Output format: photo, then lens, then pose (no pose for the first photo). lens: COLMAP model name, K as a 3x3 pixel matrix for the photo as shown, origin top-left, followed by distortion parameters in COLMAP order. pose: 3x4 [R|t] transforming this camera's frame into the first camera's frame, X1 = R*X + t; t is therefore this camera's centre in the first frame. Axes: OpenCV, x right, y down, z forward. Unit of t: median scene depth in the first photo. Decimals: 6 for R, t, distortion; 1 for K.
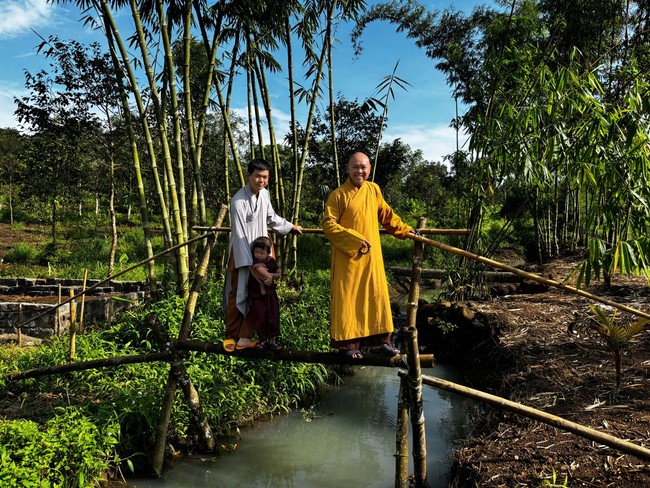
lens RADIAL K [[476.2, 0, 327.5], [0, 476.2, 243.7], [0, 0, 1]] dist [0.003558, -0.007951]
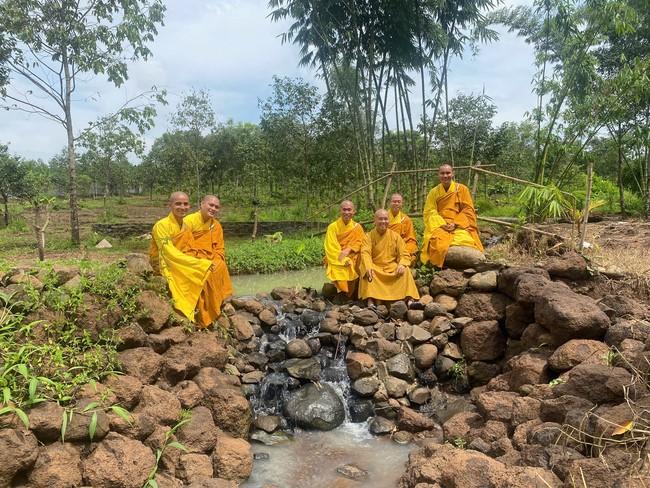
lens RADIAL K [[476.2, 0, 327.5], [0, 476.2, 243.7], [0, 0, 1]] dist [0.003558, -0.007951]
pose [[0.964179, -0.003478, -0.265230, 0.031510], [0.011441, 0.999529, 0.028486, 0.097713], [0.265006, -0.030501, 0.963764, -0.541295]]
